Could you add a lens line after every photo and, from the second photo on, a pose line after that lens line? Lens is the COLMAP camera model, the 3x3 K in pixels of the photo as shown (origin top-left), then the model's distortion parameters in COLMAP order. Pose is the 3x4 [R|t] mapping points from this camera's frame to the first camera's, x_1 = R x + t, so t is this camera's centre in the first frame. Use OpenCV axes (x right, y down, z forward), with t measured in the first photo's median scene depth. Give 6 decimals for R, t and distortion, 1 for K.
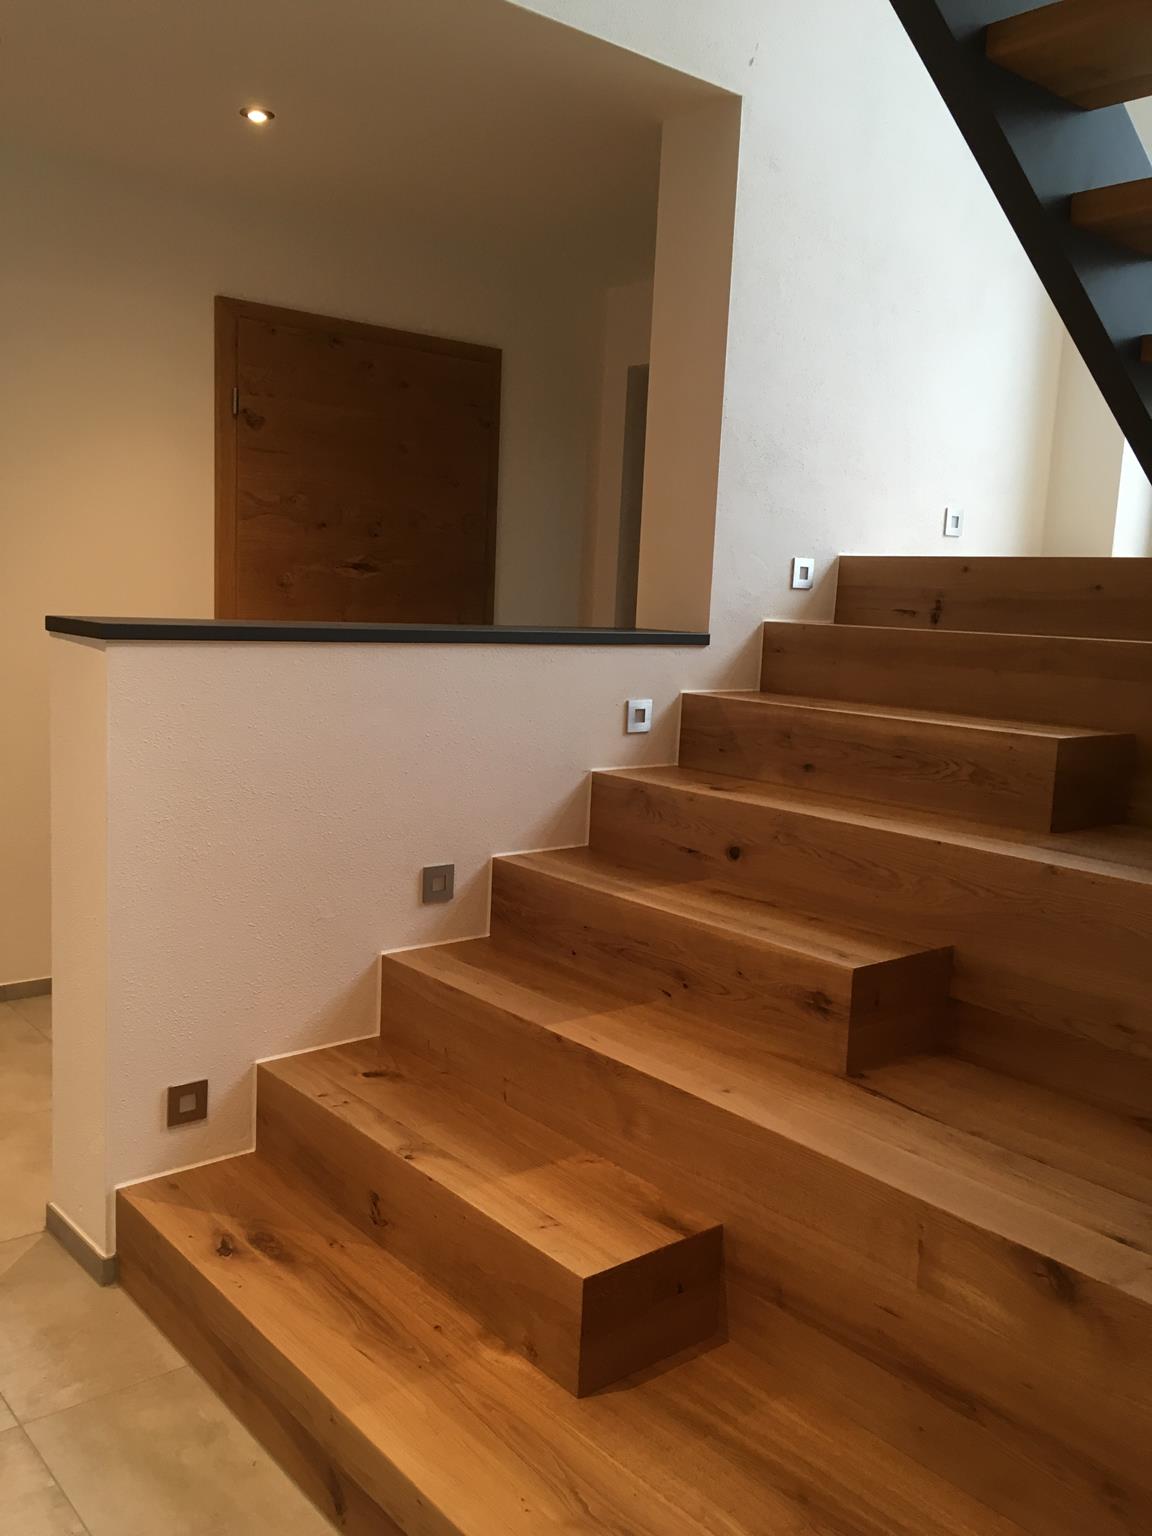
lens RADIAL K [[1317.5, 0, 571.4], [0, 1317.5, 760.5], [0, 0, 1]] dist [0.076601, -0.101088]
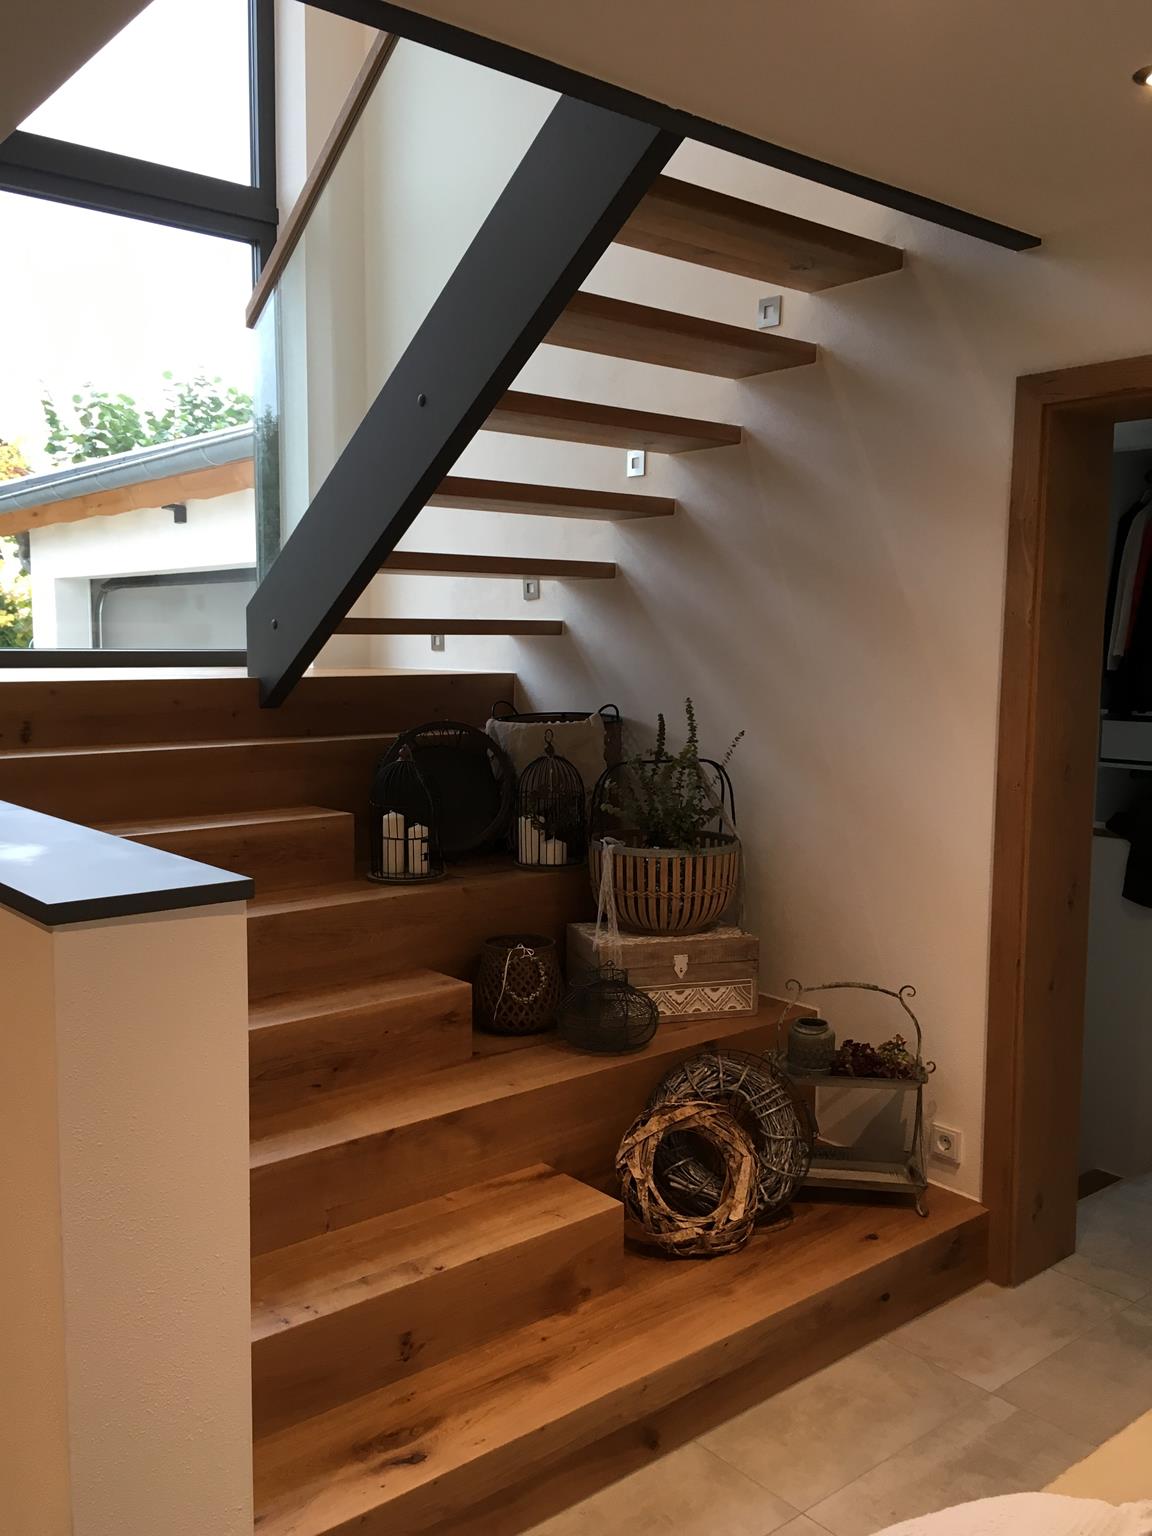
lens RADIAL K [[1317.5, 0, 582.9], [0, 1317.5, 767.4], [0, 0, 1]] dist [0.076601, -0.101088]
pose [[-0.009374, -0.139746, 0.990143, -1.154317], [0.124275, 0.982347, 0.139822, -0.258091], [-0.992204, 0.124360, 0.008158, 0.789548]]
